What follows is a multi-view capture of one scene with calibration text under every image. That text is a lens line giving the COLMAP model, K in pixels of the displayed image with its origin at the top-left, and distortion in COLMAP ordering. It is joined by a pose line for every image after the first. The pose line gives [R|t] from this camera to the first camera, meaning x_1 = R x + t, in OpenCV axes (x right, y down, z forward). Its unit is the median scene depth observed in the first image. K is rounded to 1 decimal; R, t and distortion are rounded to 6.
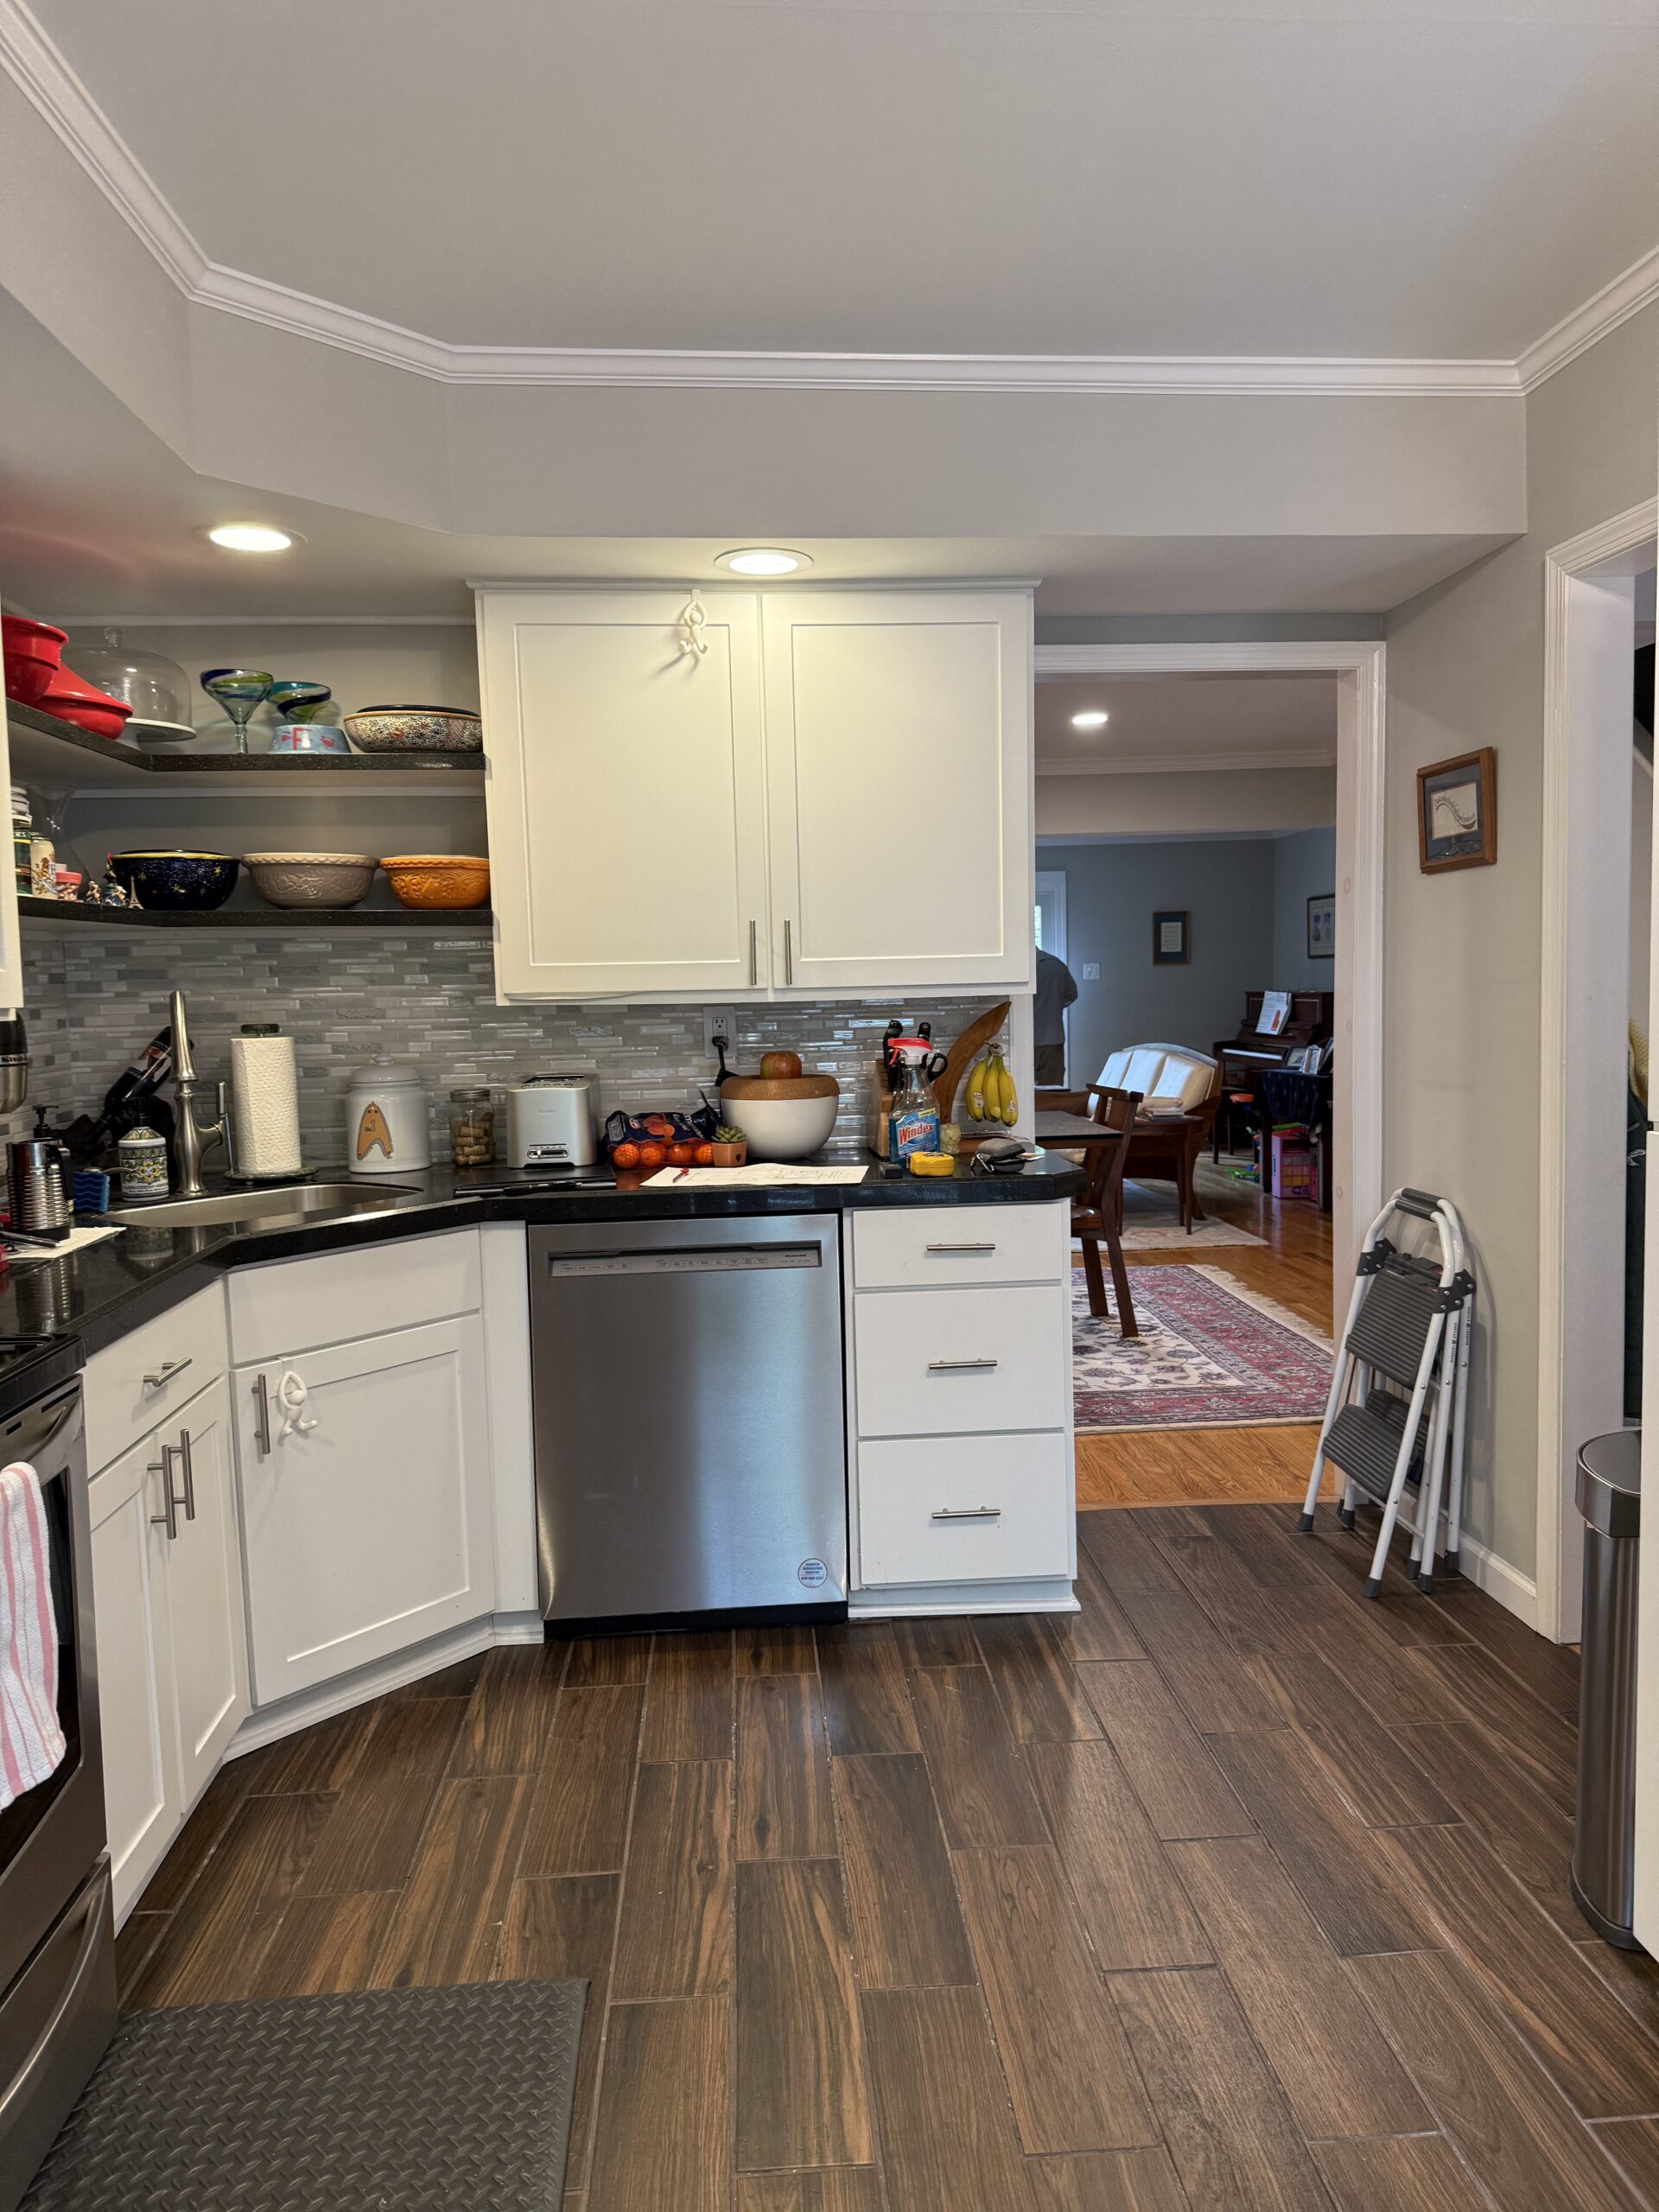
lens RADIAL K [[1558.4, 0, 829.5], [0, 1558.4, 1106.0], [0, 0, 1]] dist [-0.005117, -0.002825]
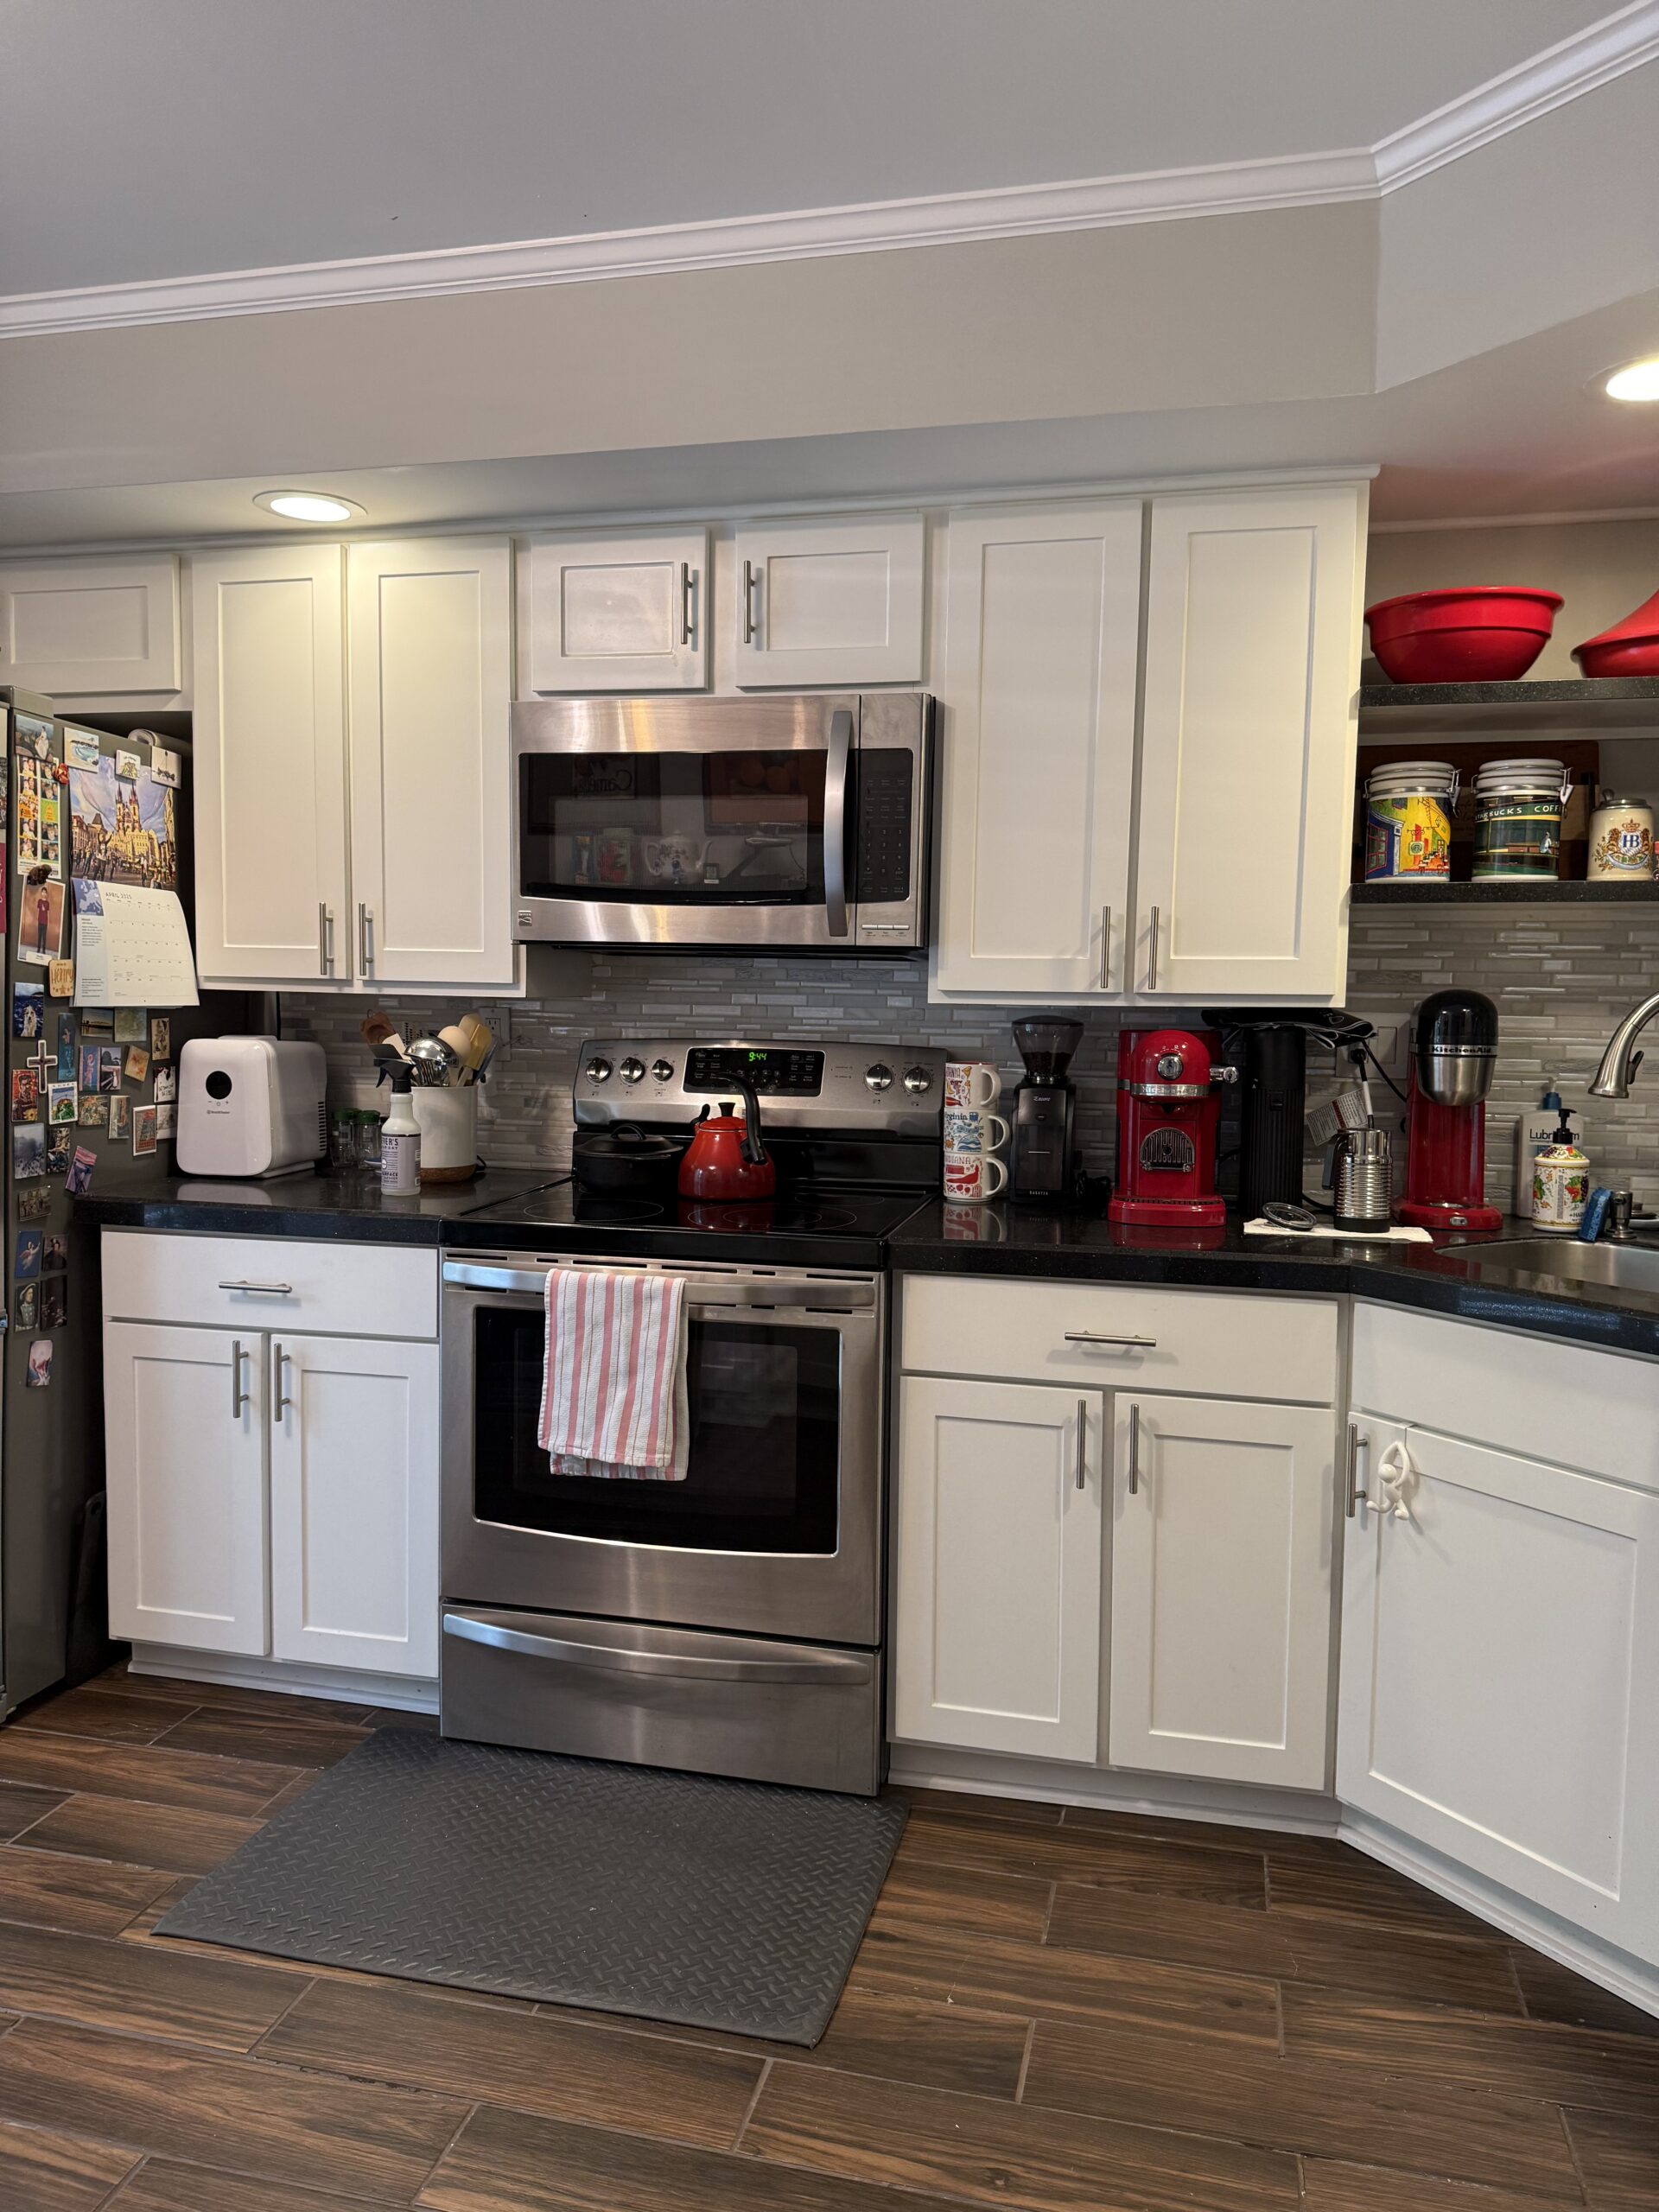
lens RADIAL K [[1558.4, 0, 829.5], [0, 1558.4, 1106.0], [0, 0, 1]] dist [-0.005117, -0.002825]
pose [[-0.299655, 0.092261, -0.949576, 0.603505], [-0.082936, 0.989026, 0.122266, -0.096787], [0.950436, 0.115391, -0.288715, 1.089311]]
